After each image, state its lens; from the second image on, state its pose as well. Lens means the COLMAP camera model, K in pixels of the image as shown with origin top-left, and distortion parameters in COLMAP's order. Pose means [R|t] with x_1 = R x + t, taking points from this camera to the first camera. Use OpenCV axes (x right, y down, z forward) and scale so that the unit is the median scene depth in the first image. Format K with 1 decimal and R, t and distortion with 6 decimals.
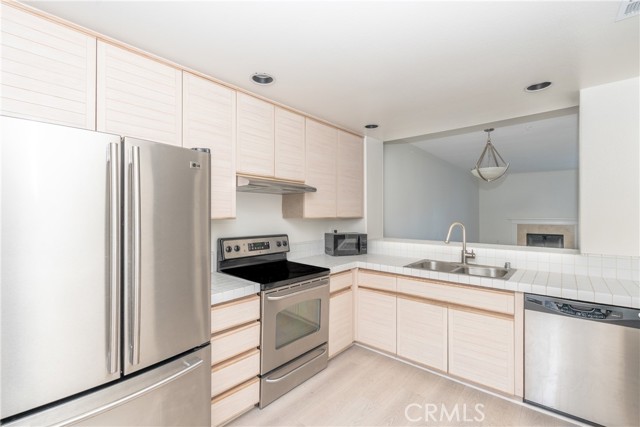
lens RADIAL K [[287.2, 0, 320.0], [0, 287.2, 213.5], [0, 0, 1]] dist [0.001335, 0.000178]
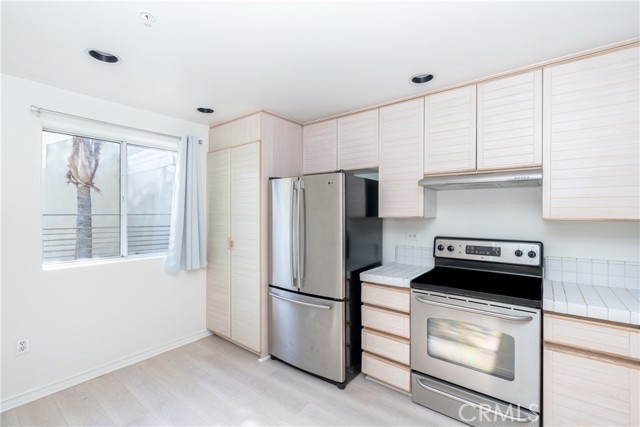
lens RADIAL K [[287.2, 0, 320.0], [0, 287.2, 213.5], [0, 0, 1]] dist [0.001335, 0.000178]
pose [[0.047791, 0.001873, -0.998856, 0.691472], [0.005966, 0.999980, 0.002161, -0.002545], [0.998840, -0.006062, 0.047779, 0.524951]]
